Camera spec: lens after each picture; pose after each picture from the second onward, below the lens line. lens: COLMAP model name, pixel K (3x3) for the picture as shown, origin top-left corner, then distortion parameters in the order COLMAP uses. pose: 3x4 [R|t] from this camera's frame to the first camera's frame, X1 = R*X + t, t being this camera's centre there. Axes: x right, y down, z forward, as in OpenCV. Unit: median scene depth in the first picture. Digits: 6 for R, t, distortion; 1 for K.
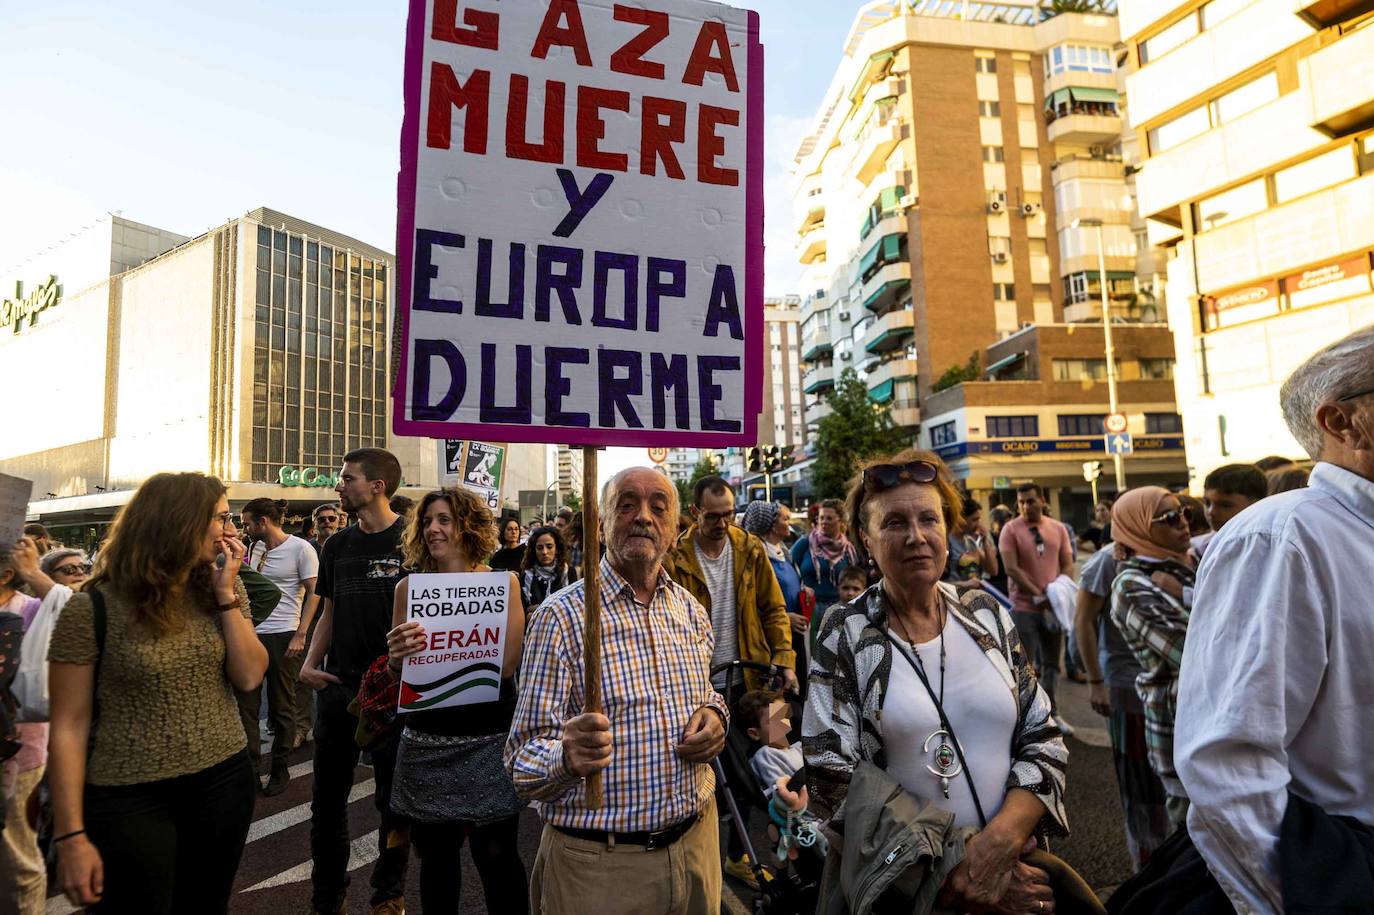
lens RADIAL K [[728.5, 0, 765.0], [0, 728.5, 450.9], [0, 0, 1]] dist [-0.014780, -0.000247]
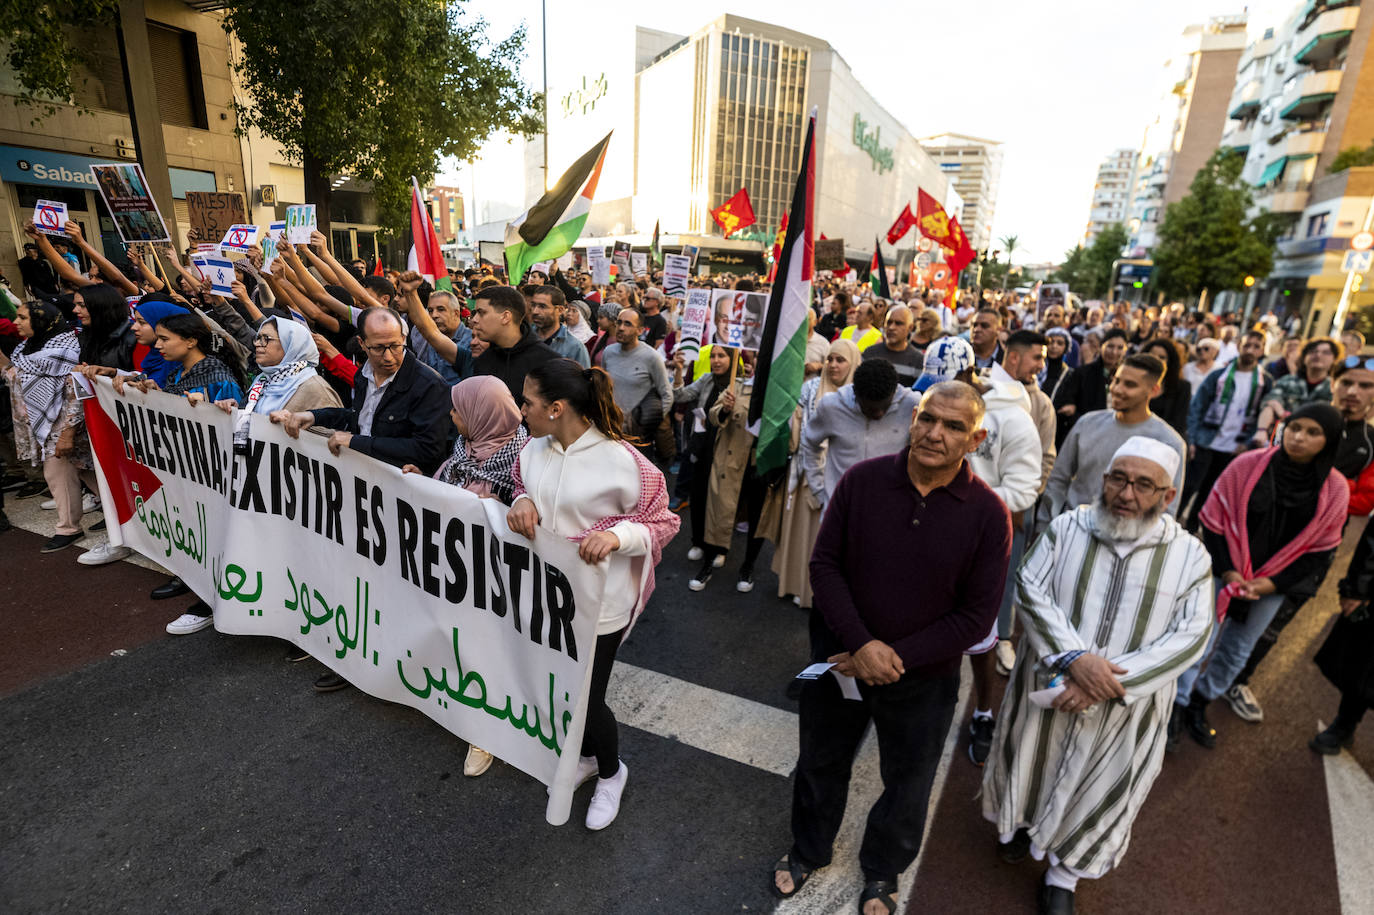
lens RADIAL K [[672.5, 0, 714.1], [0, 672.5, 457.2], [0, 0, 1]] dist [0.013405, -0.010781]
pose [[0.818705, 0.236763, -0.523131, 0.116900], [-0.037137, 0.930962, 0.363222, -0.027348], [0.573012, -0.277944, 0.770976, -0.176339]]
